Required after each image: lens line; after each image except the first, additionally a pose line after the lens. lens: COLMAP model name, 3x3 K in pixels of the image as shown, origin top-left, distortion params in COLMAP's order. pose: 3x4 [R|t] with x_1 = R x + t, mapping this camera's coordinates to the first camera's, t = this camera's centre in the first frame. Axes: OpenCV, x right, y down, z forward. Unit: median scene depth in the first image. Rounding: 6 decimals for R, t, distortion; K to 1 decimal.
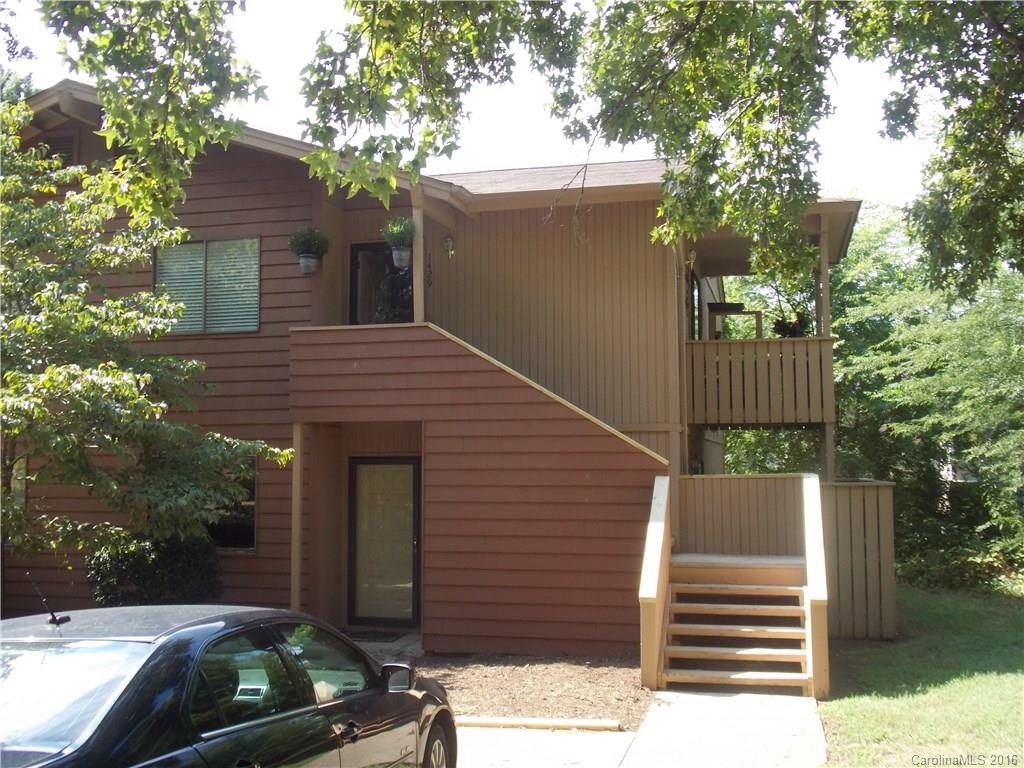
lens RADIAL K [[1103.0, 0, 512.1], [0, 1103.0, 370.8], [0, 0, 1]] dist [-0.058033, -0.010480]
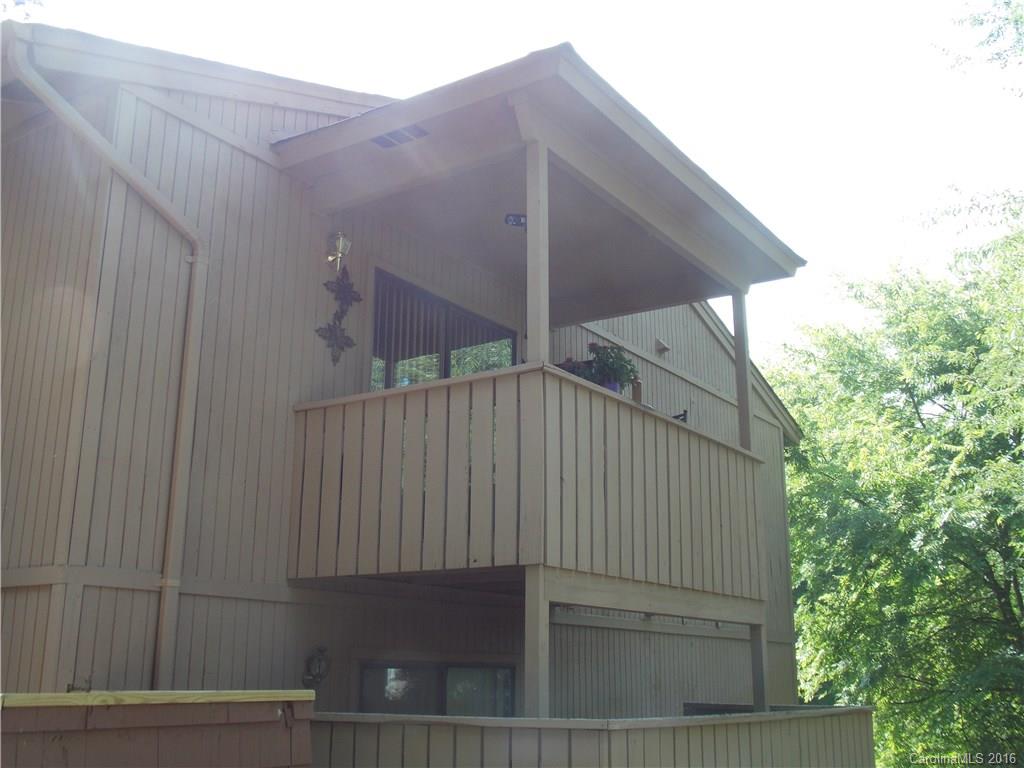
lens RADIAL K [[1093.4, 0, 512.0], [0, 1093.4, 384.0], [0, 0, 1]] dist [-0.014660, -0.018524]
pose [[0.938855, -0.082622, -0.334254, 0.470723], [0.021680, 0.983042, -0.182095, 0.060859], [0.343631, 0.163714, 0.924725, 0.676673]]
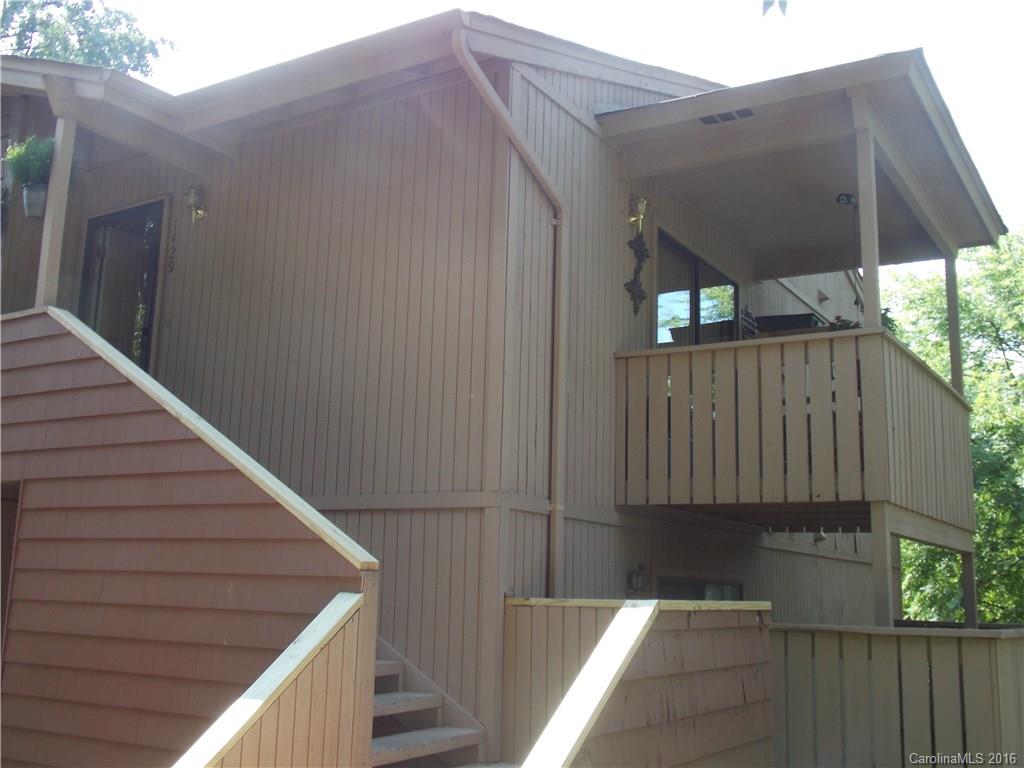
lens RADIAL K [[1093.4, 0, 512.0], [0, 1093.4, 384.0], [0, 0, 1]] dist [-0.014660, -0.018524]
pose [[0.952059, -0.027508, -0.304674, 0.315065], [-0.005610, 0.994212, -0.107293, 0.053623], [0.305862, 0.103859, 0.946394, 0.545451]]
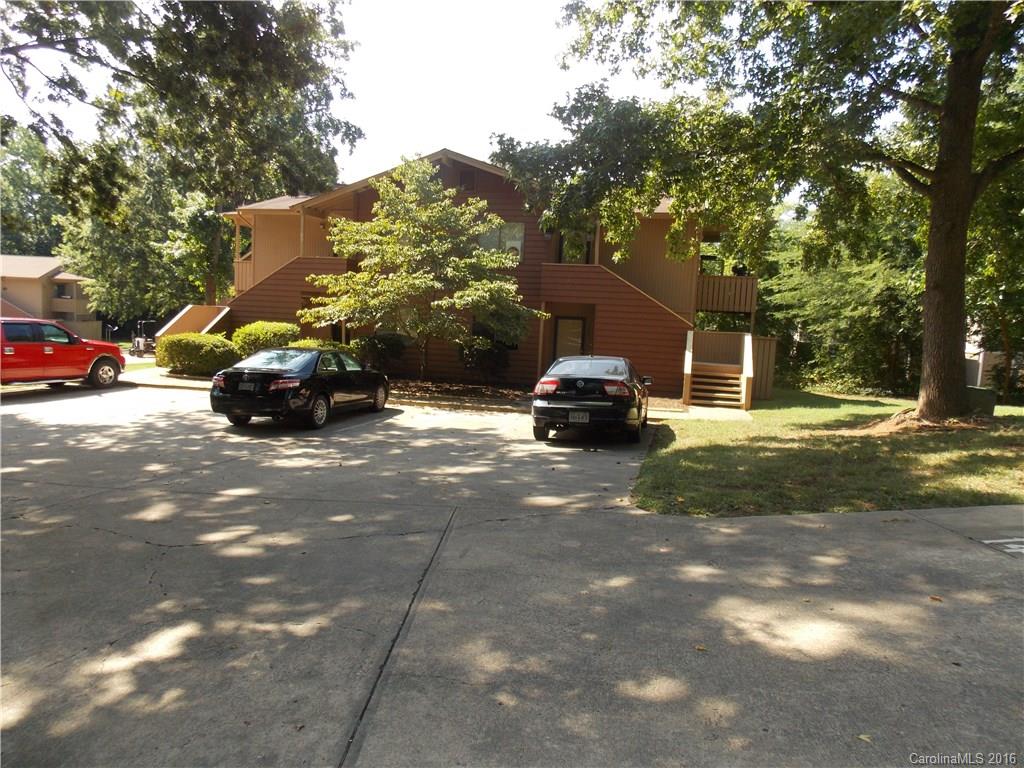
lens RADIAL K [[677.3, 0, 507.0], [0, 677.3, 375.1], [0, 0, 1]] dist [0.011019, -0.004909]
pose [[0.998119, 0.059128, -0.016173, -0.250468], [-0.055484, 0.983578, 0.171744, -0.050976], [0.026062, -0.170523, 0.985009, -0.590235]]
